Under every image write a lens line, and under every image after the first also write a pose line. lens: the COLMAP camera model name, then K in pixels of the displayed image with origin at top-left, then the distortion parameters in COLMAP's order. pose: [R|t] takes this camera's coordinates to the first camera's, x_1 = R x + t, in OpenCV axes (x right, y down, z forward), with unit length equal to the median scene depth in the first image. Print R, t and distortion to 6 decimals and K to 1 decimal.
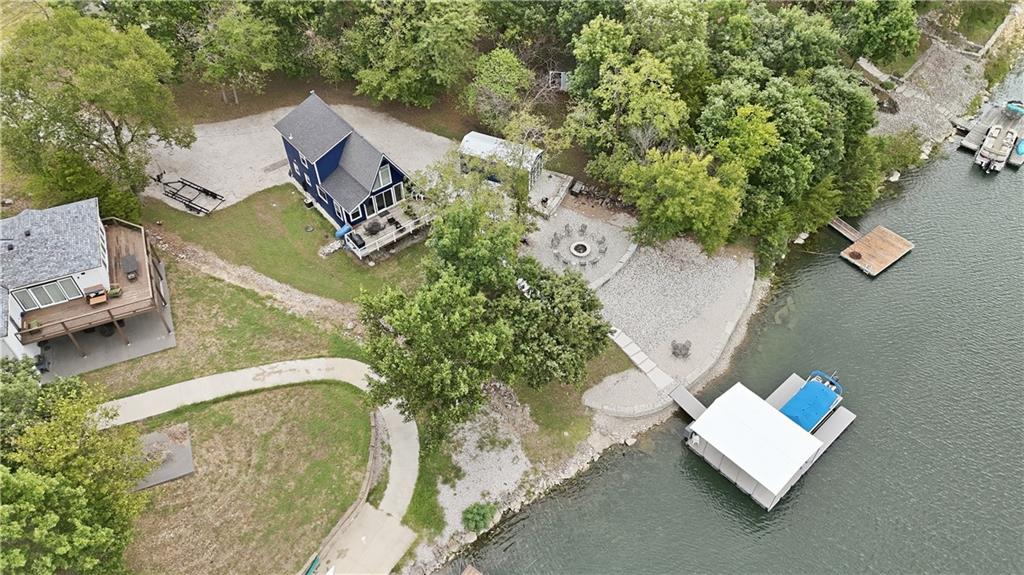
lens RADIAL K [[762.4, 0, 514.9], [0, 762.4, 288.8], [0, 0, 1]] dist [0.065029, -0.014092]
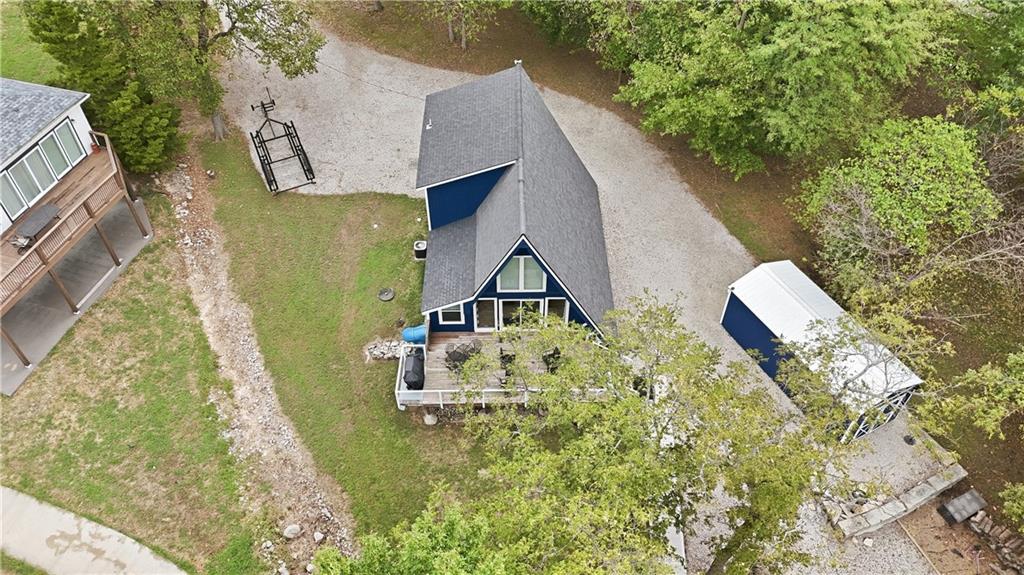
lens RADIAL K [[762.4, 0, 514.4], [0, 762.4, 286.0], [0, 0, 1]] dist [0.065029, -0.014092]
pose [[0.778706, 0.460368, -0.426238, 0.021708], [-0.462379, 0.880315, 0.106071, -0.179086], [0.424056, 0.114486, 0.898371, 0.560037]]
